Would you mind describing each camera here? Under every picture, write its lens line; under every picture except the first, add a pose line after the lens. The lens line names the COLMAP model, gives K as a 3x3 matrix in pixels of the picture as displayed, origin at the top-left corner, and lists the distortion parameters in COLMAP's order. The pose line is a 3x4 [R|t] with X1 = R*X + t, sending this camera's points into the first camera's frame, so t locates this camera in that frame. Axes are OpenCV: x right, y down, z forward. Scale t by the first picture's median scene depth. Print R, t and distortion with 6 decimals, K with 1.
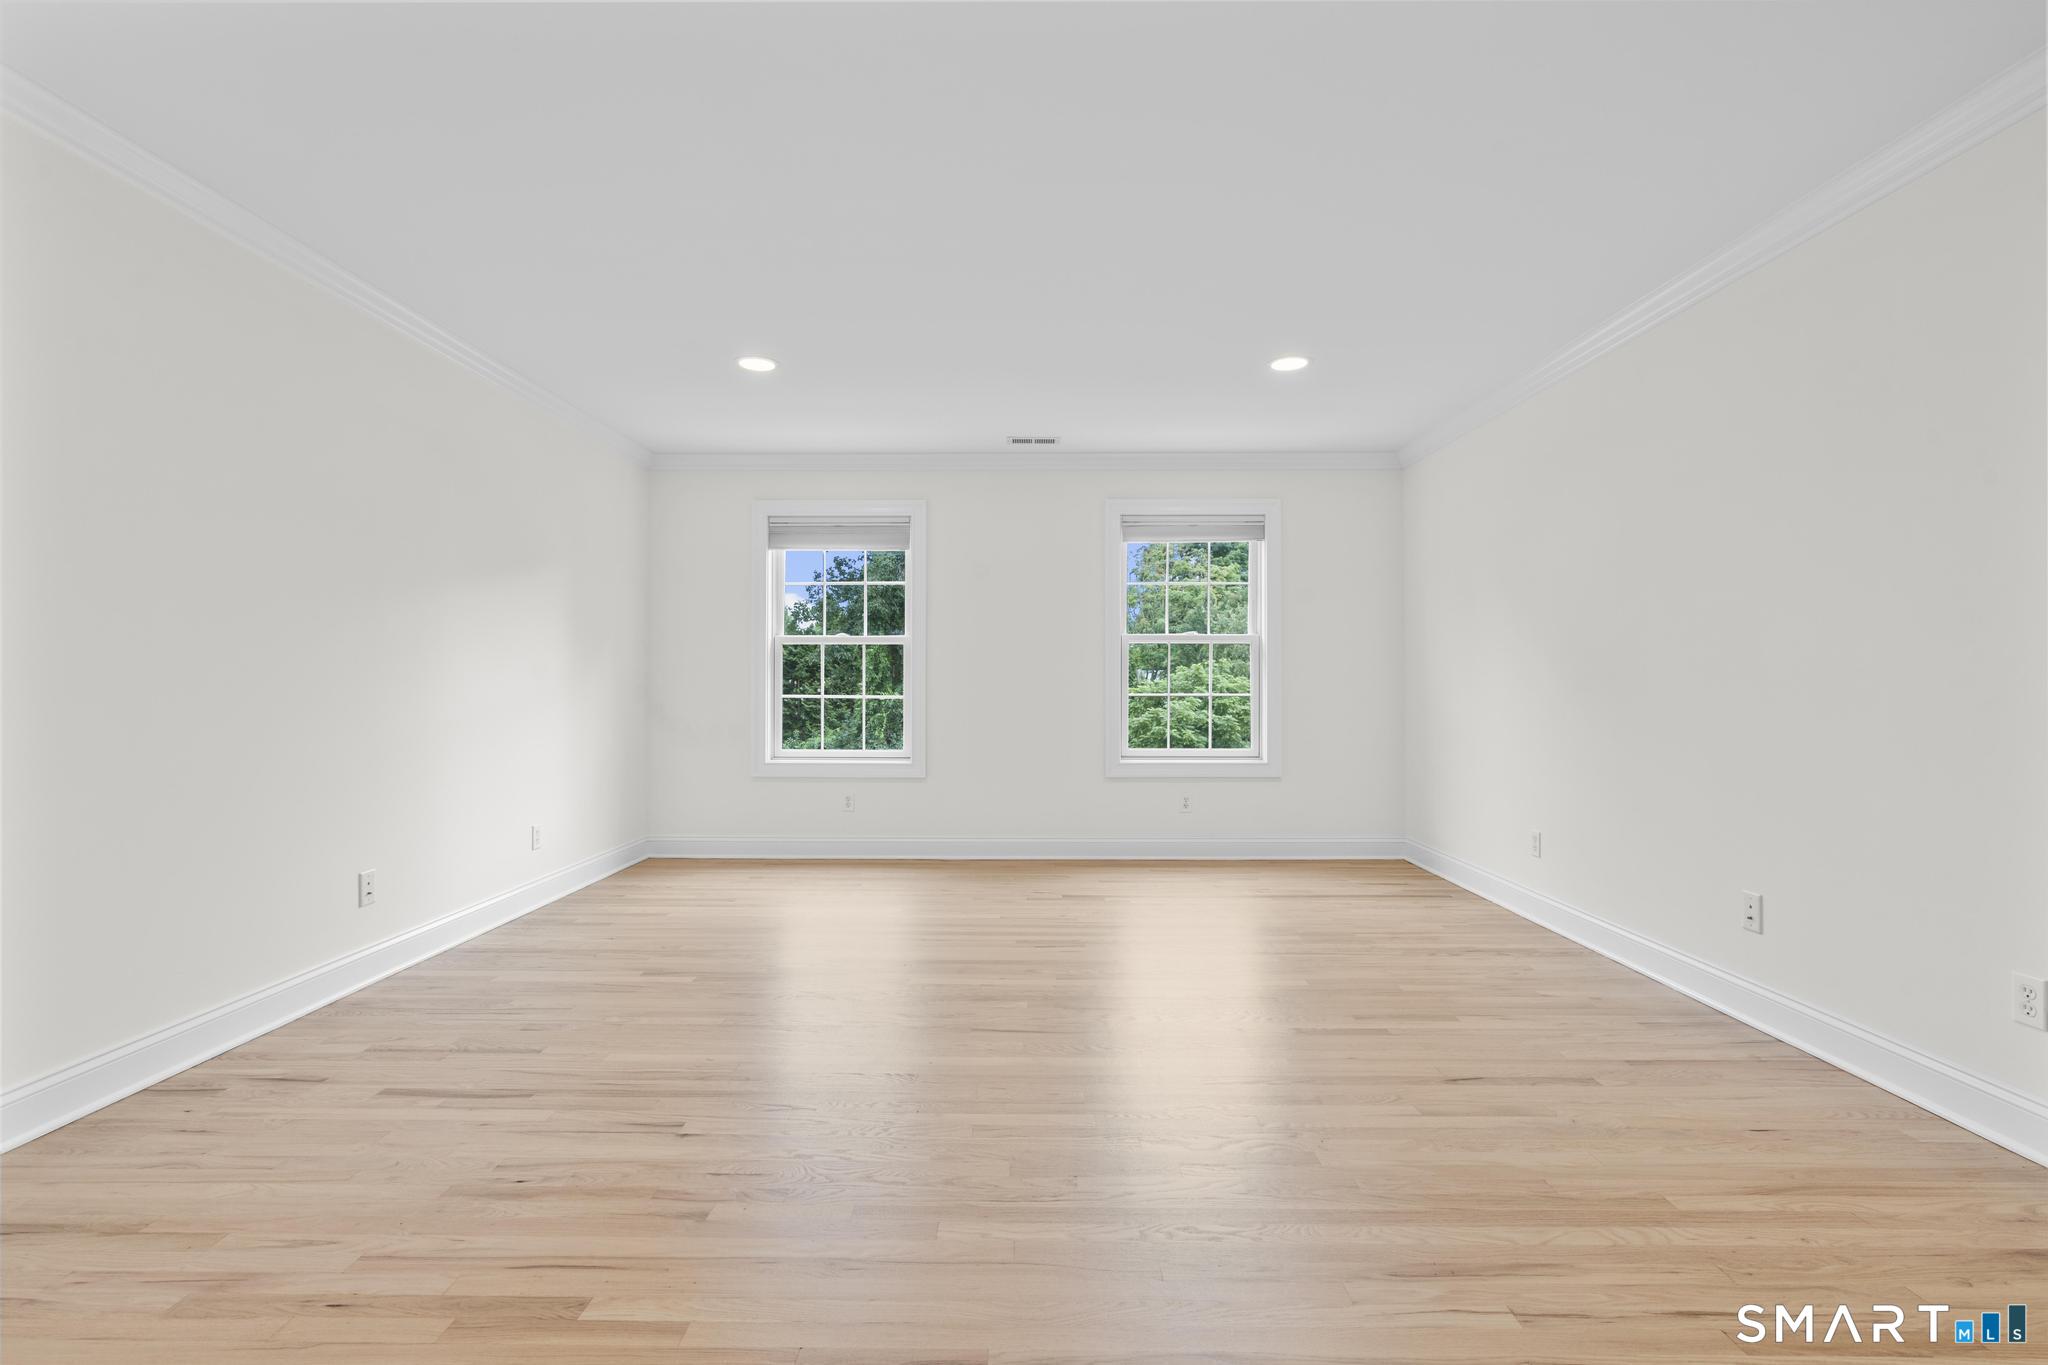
lens RADIAL K [[918.4, 0, 1032.2], [0, 918.4, 675.3], [0, 0, 1]] dist [-0.006669, 0.003406]
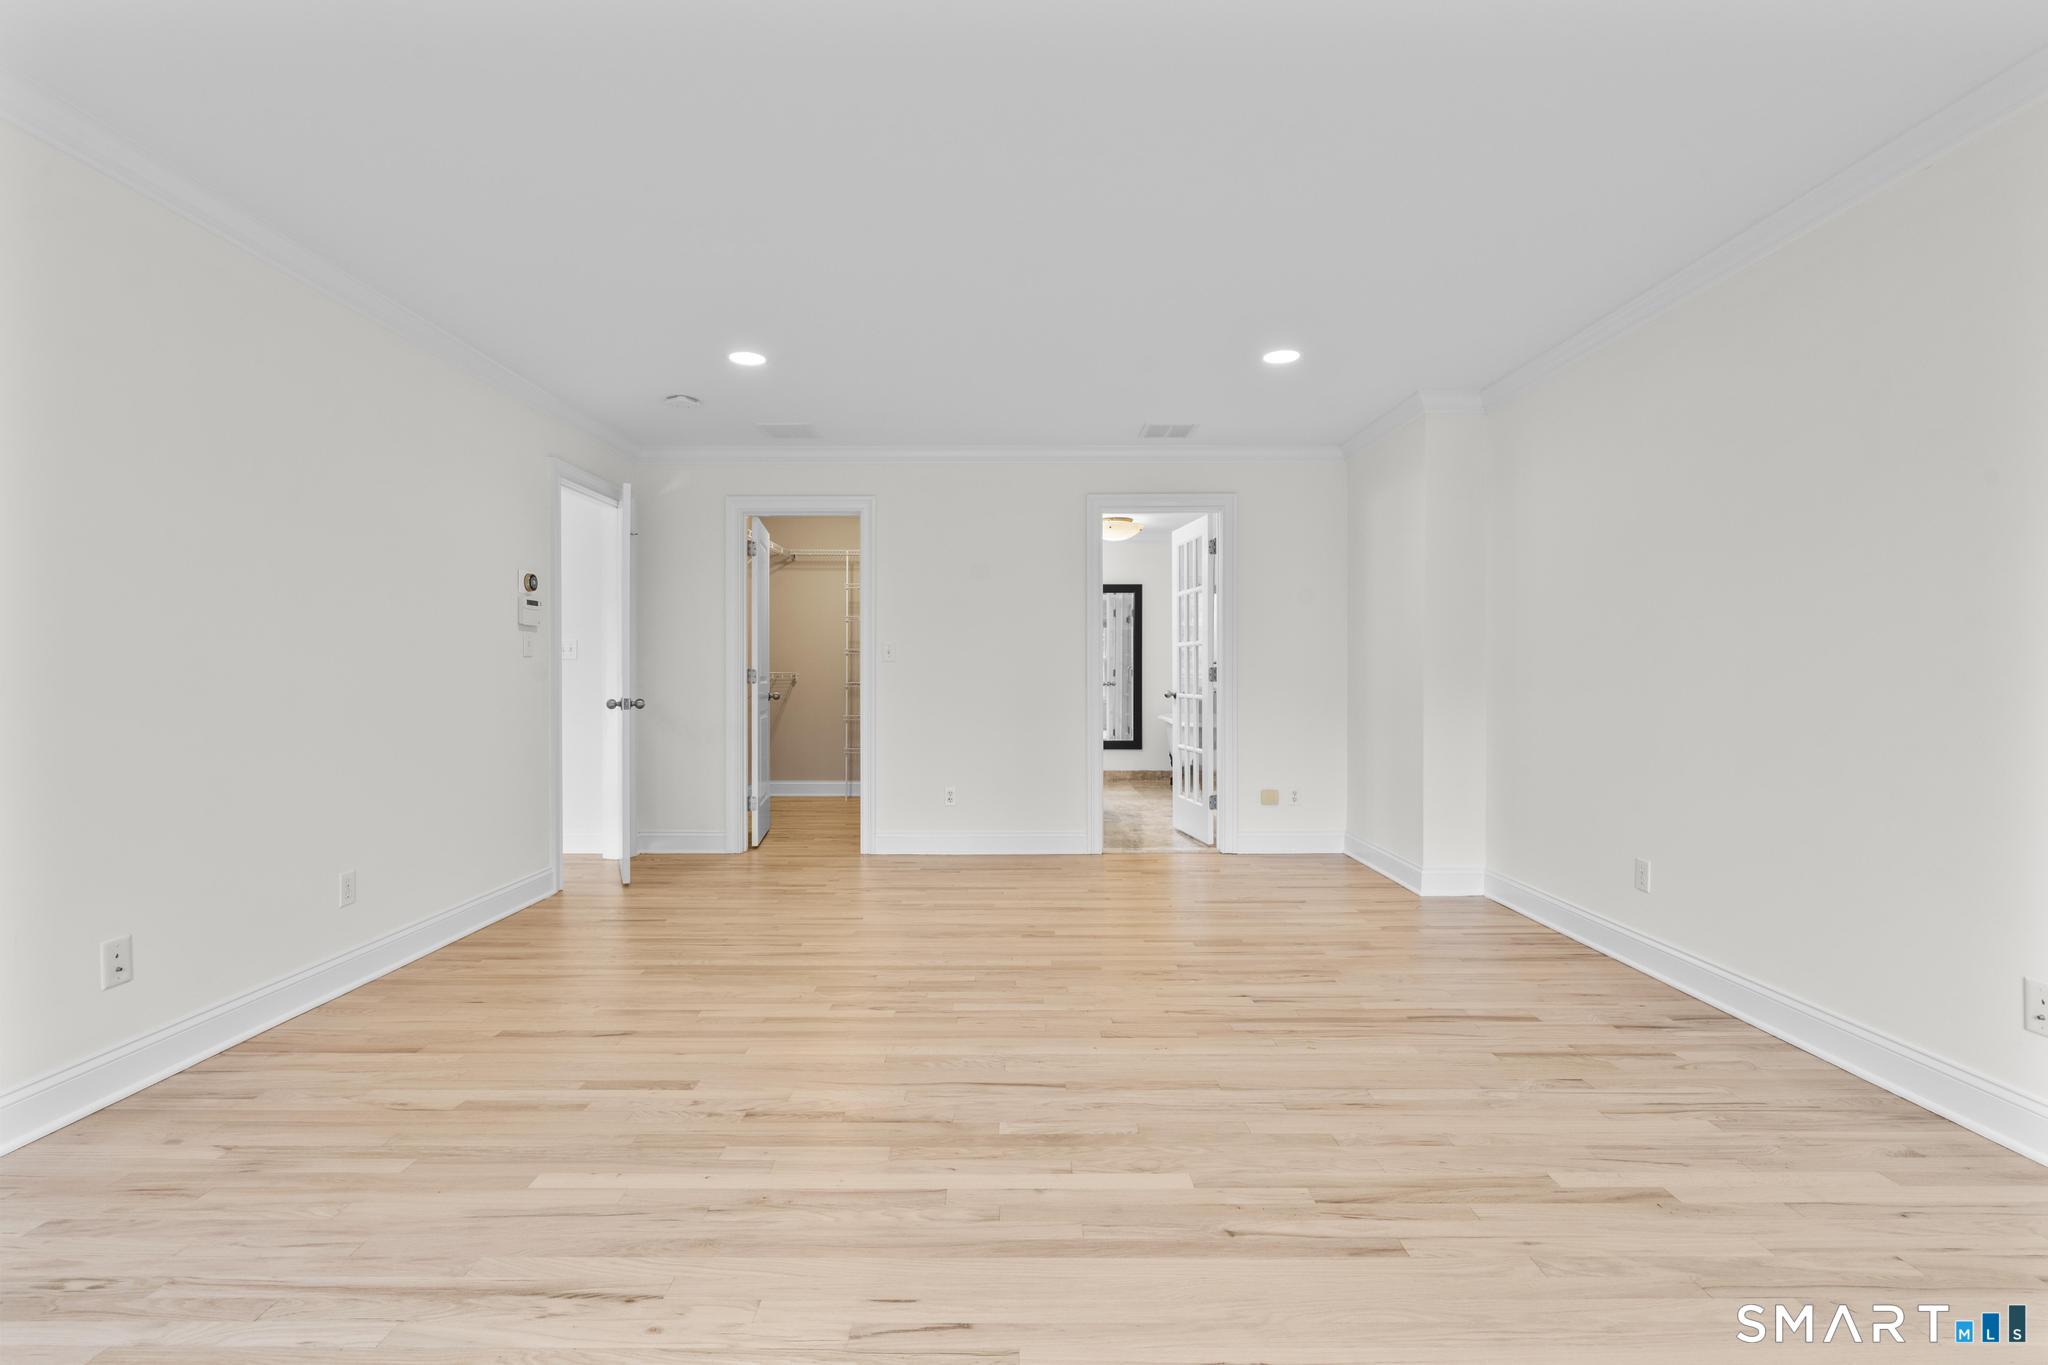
lens RADIAL K [[918.4, 0, 1025.9], [0, 918.4, 680.4], [0, 0, 1]] dist [-0.006669, 0.003406]
pose [[-0.999992, 0.000115, -0.004054, -0.027712], [0.000105, 0.999997, 0.002450, 0.004514], [0.004054, 0.002450, -0.999989, 2.030851]]
